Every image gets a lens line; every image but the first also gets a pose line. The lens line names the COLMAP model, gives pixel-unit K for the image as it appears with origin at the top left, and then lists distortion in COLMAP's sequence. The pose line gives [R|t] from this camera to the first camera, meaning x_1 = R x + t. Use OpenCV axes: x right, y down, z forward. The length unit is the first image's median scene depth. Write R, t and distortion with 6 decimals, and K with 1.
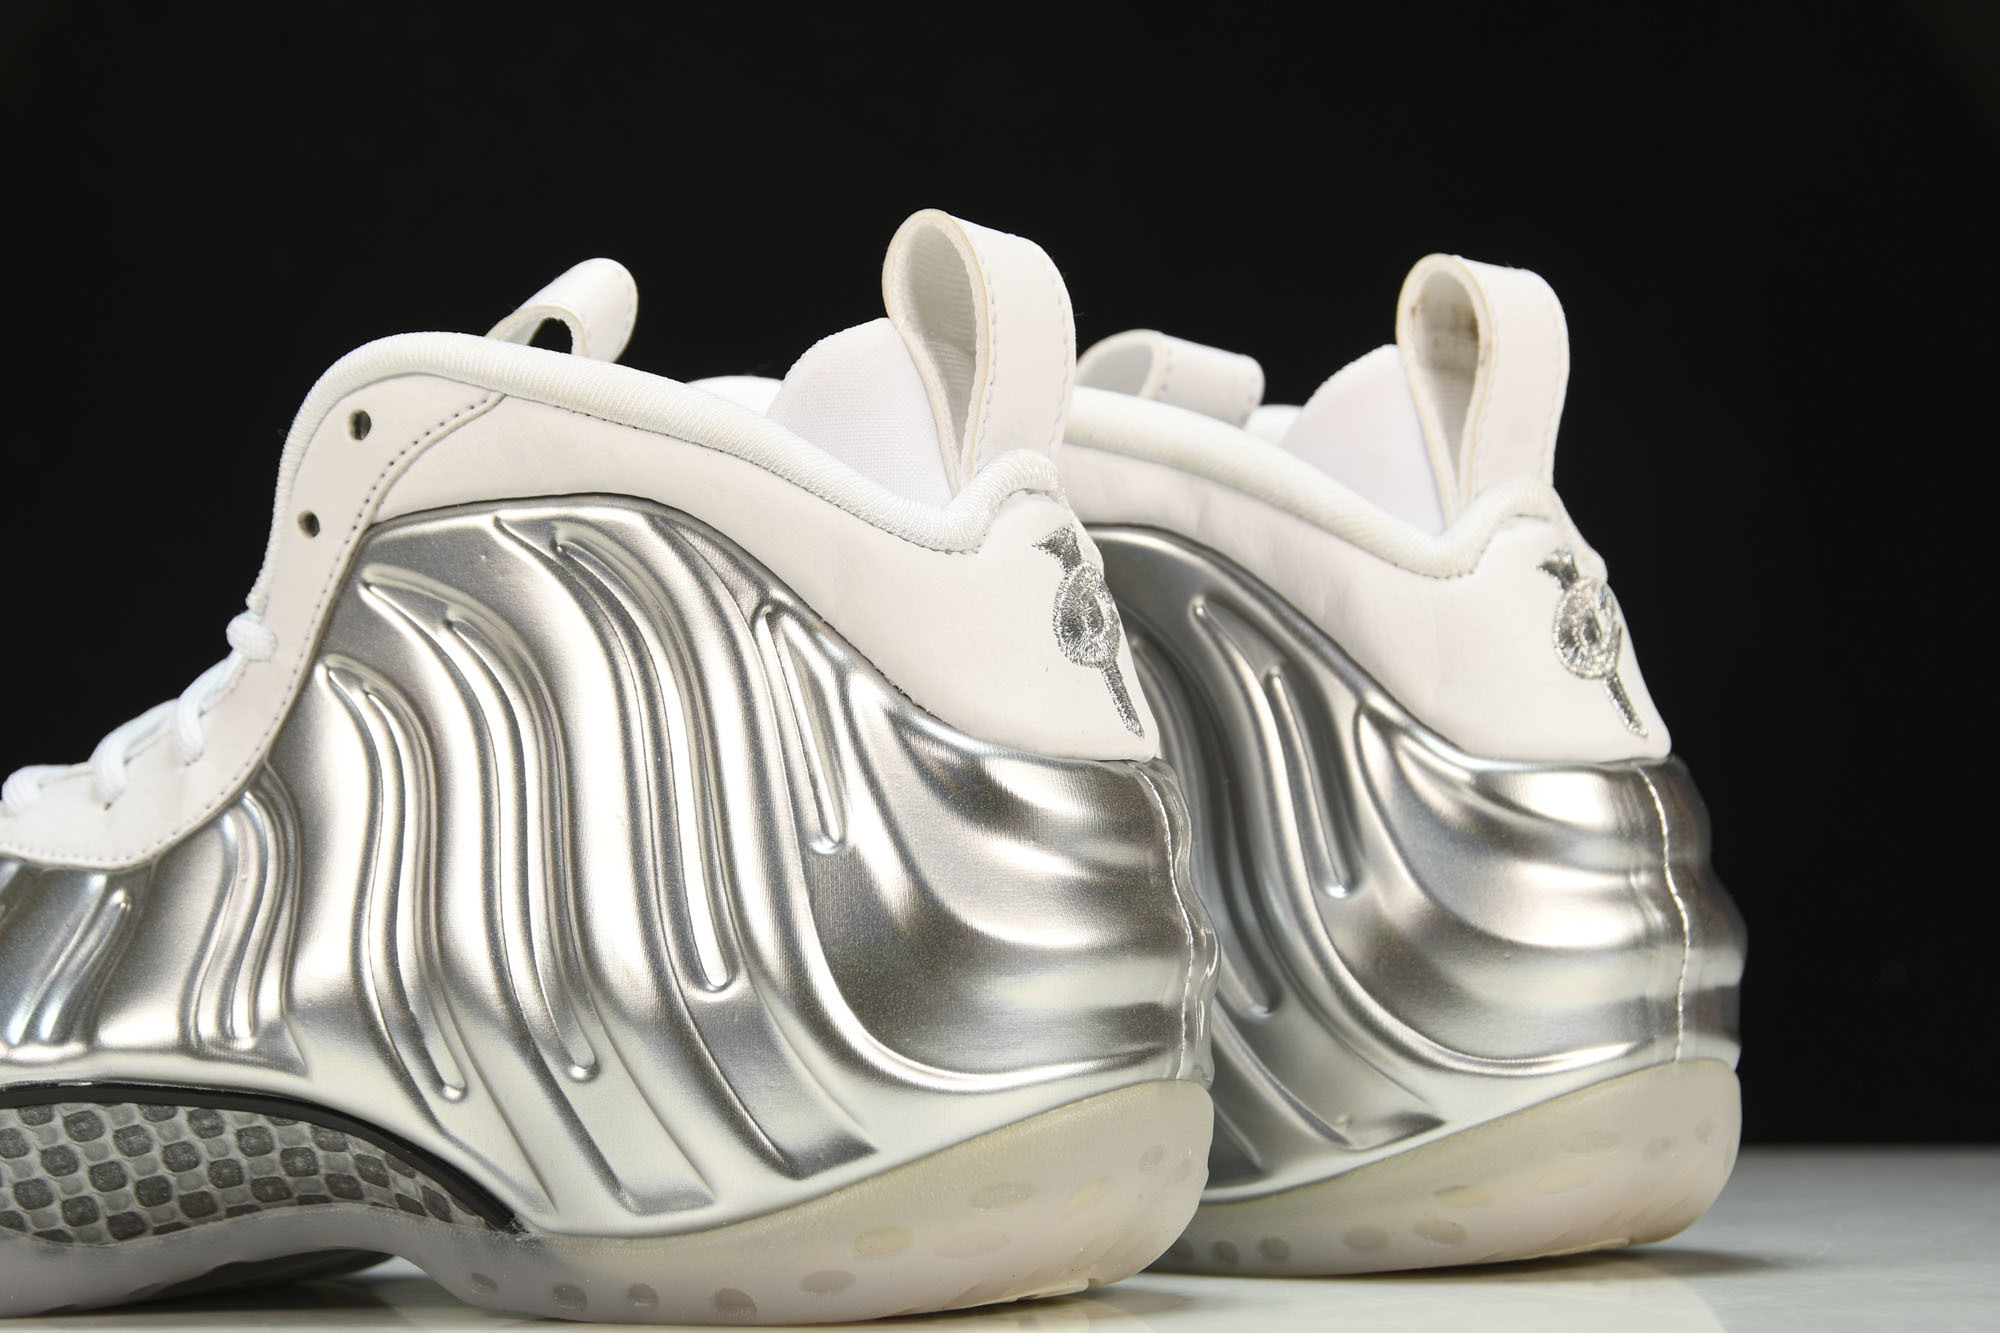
lens RADIAL K [[5099.5, 0, 1000.0], [0, 5099.5, 666.5], [0, 0, 1]] dist [0.461917, -1.577428]
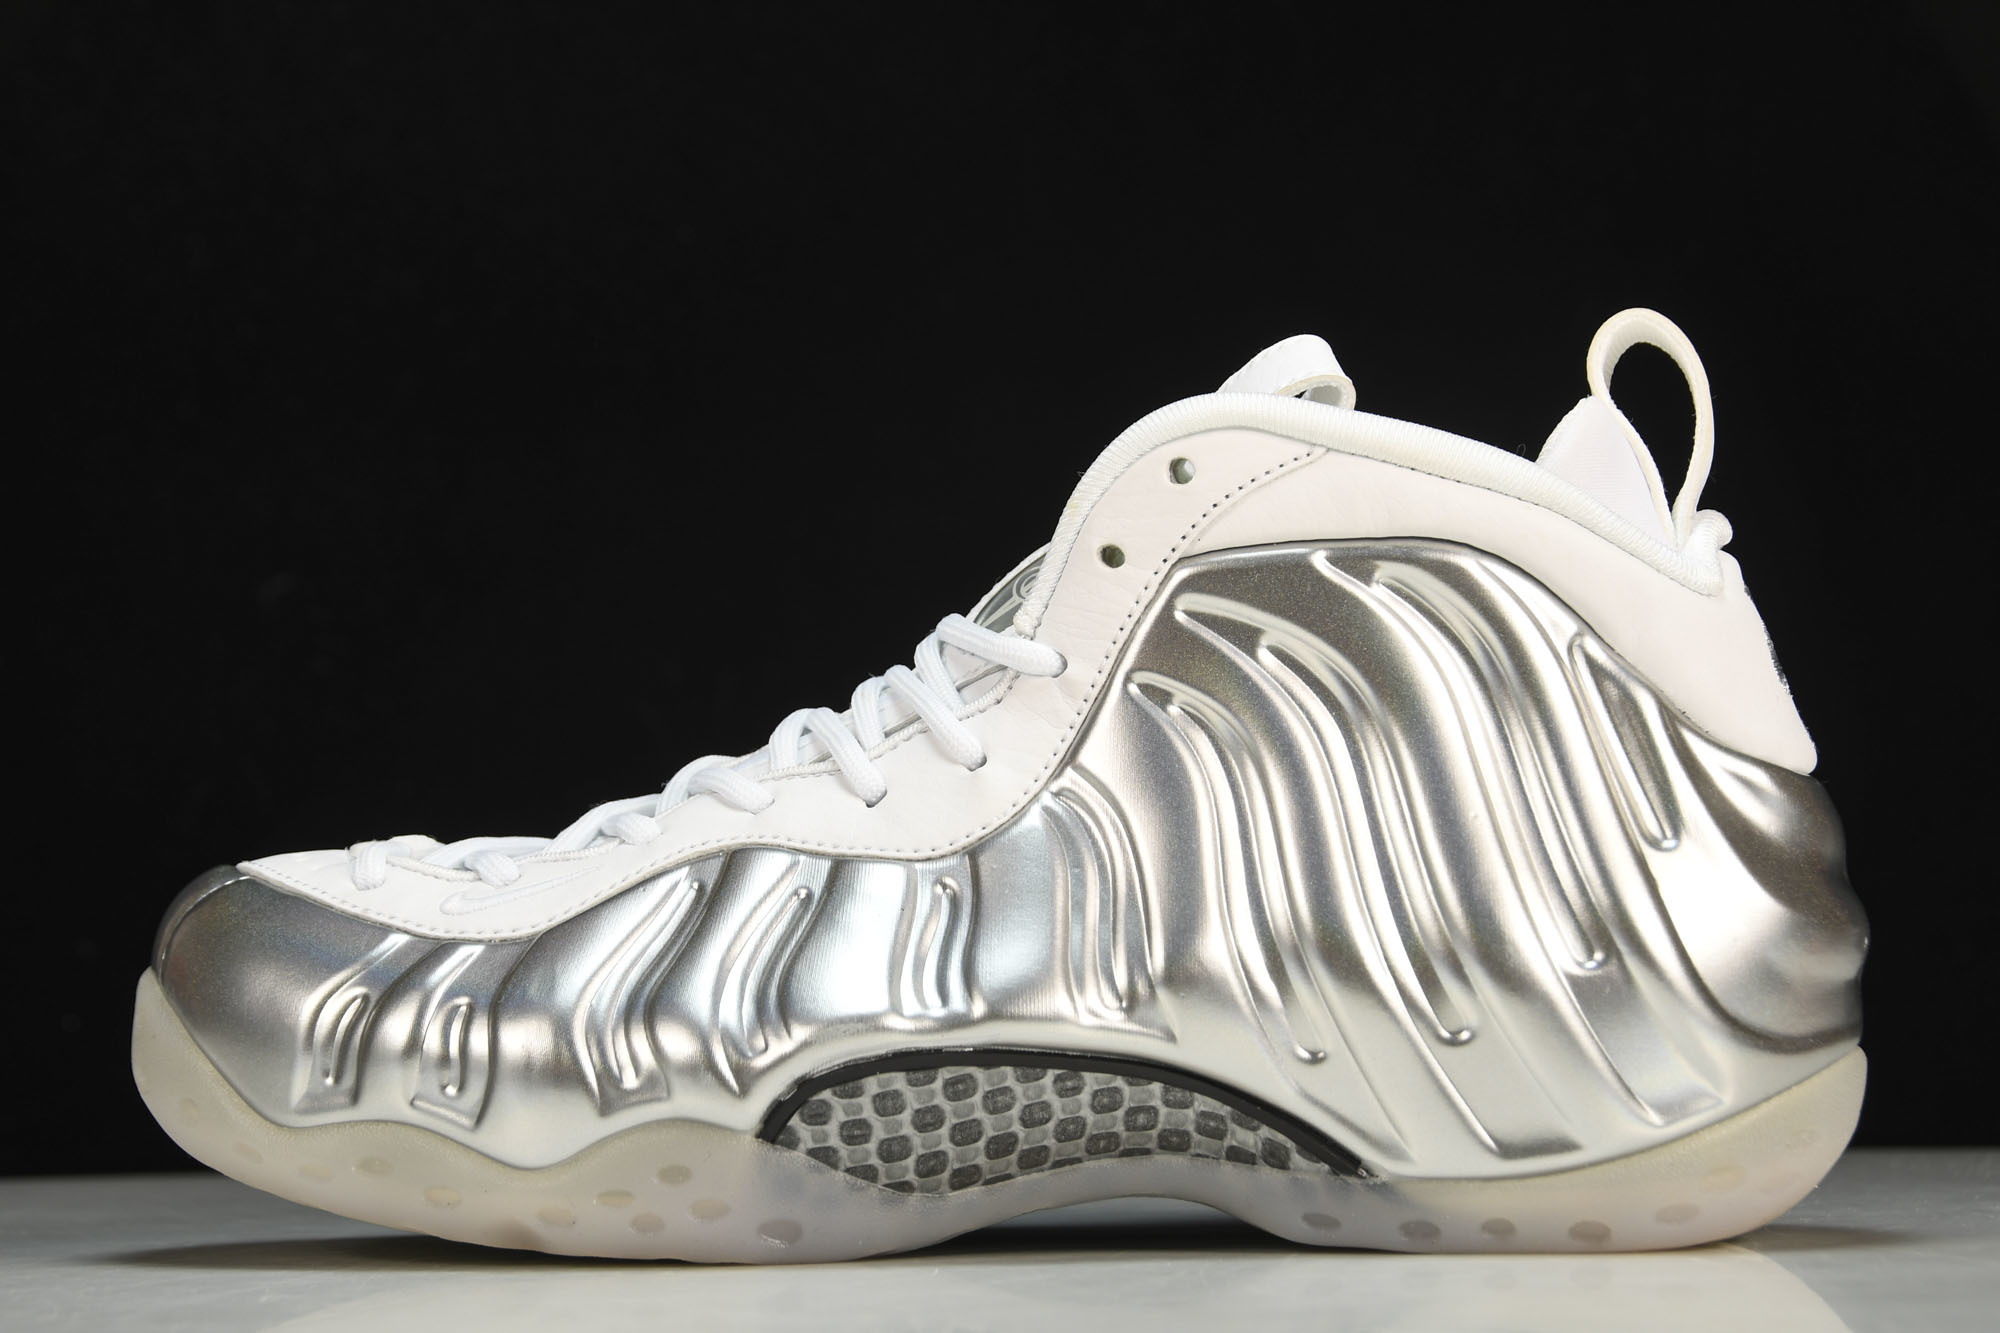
lens RADIAL K [[5099.5, 0, 1000.0], [0, 5099.5, 666.5], [0, 0, 1]] dist [0.461917, -1.577428]
pose [[0.918959, 0.021393, 0.393772, -0.609555], [-0.017269, 0.999753, -0.014014, 0.012857], [-0.393974, 0.006078, 0.919101, -0.024618]]
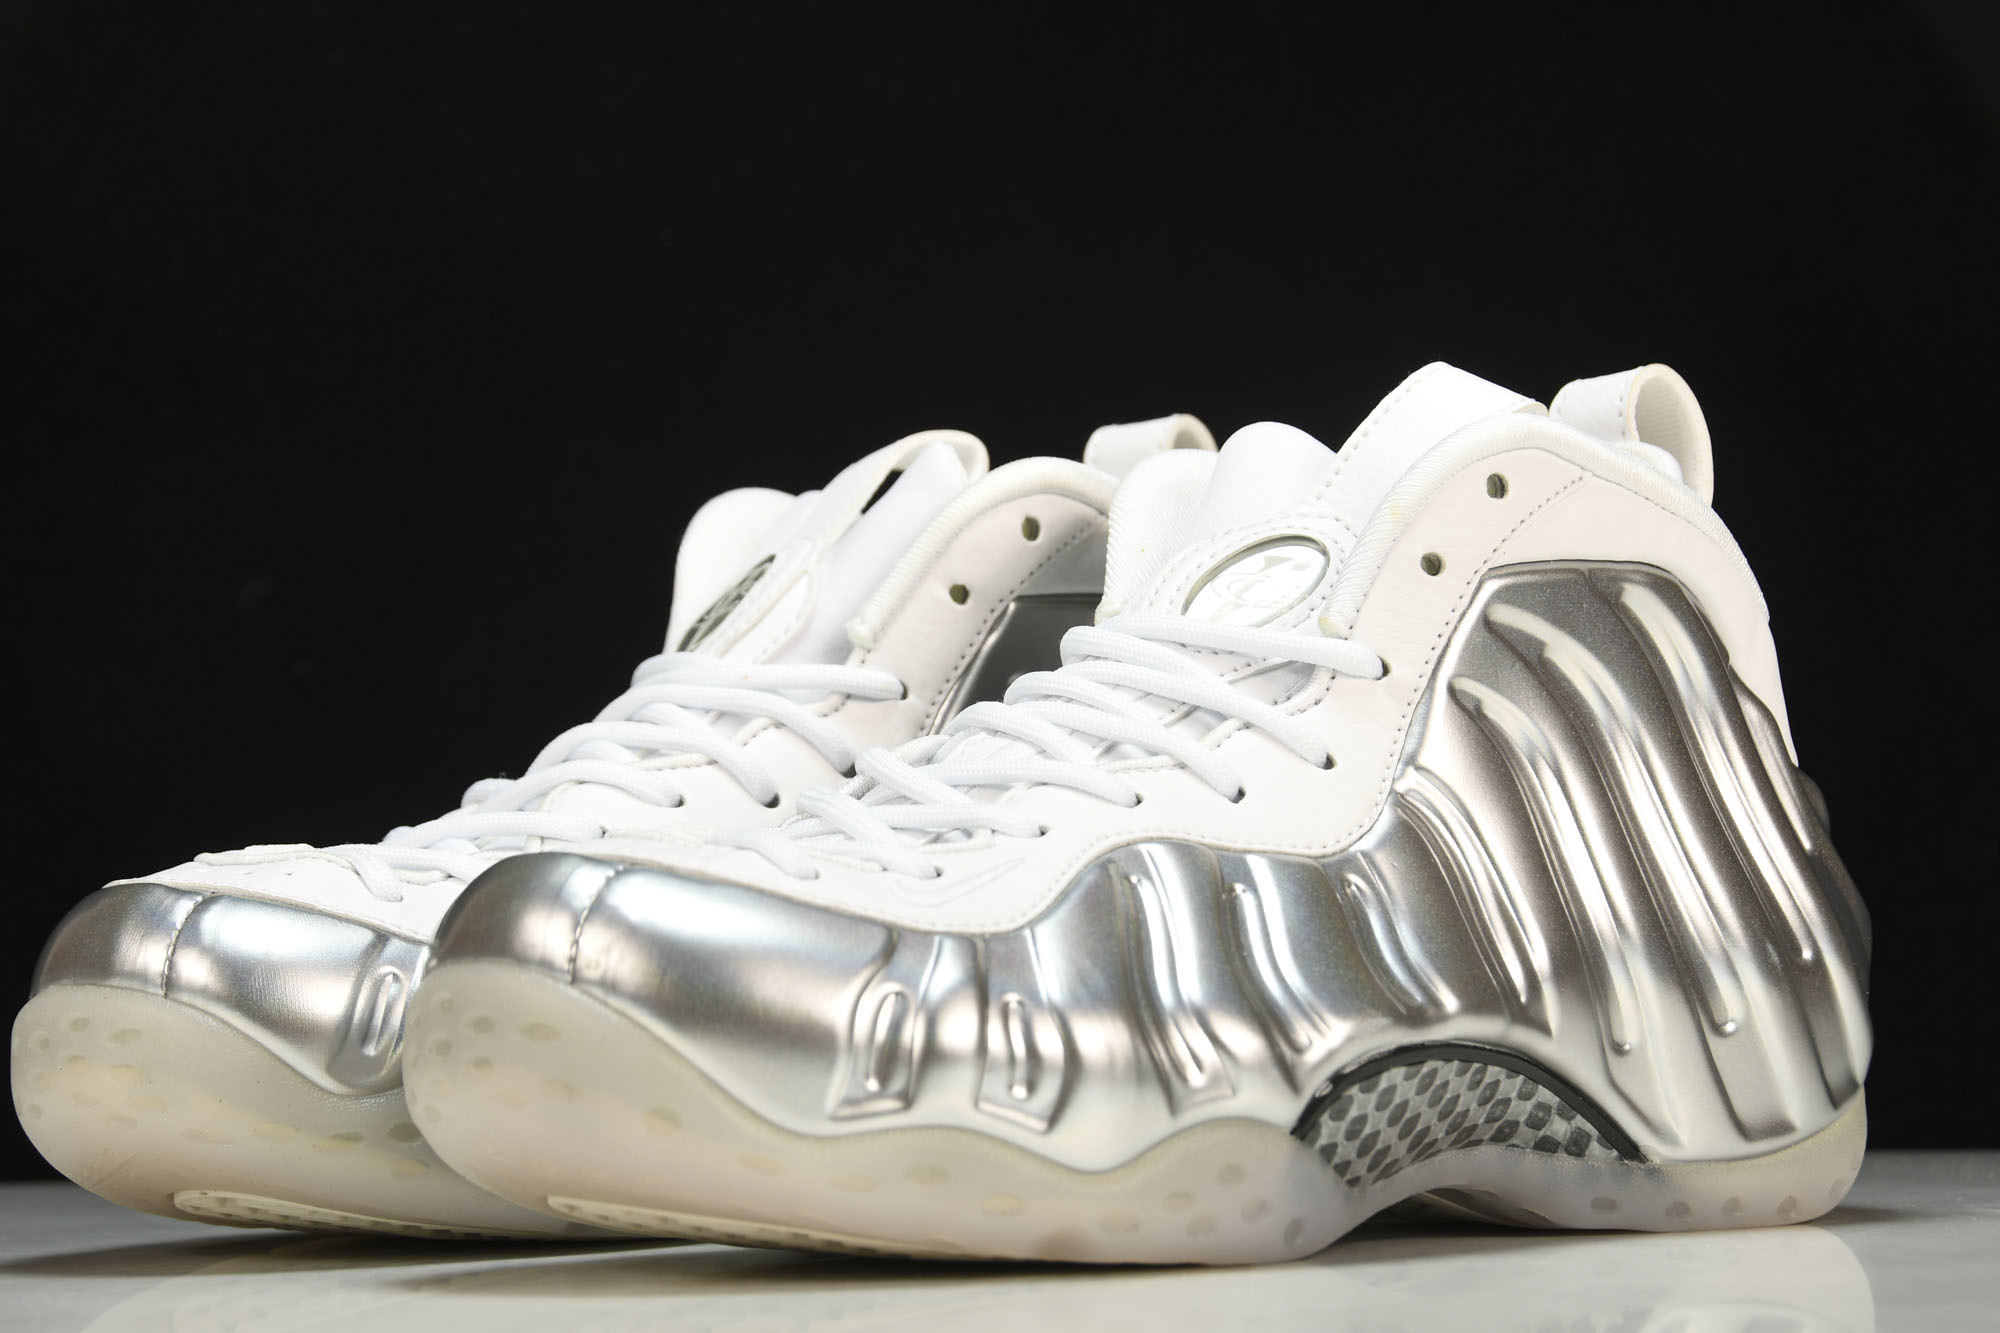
lens RADIAL K [[5099.5, 0, 1000.0], [0, 5099.5, 666.5], [0, 0, 1]] dist [0.461917, -1.577428]
pose [[0.378982, 0.059699, 0.923476, -1.259797], [-0.030573, 0.998180, -0.051982, 0.059375], [-0.924899, -0.008533, 0.380118, 0.661029]]
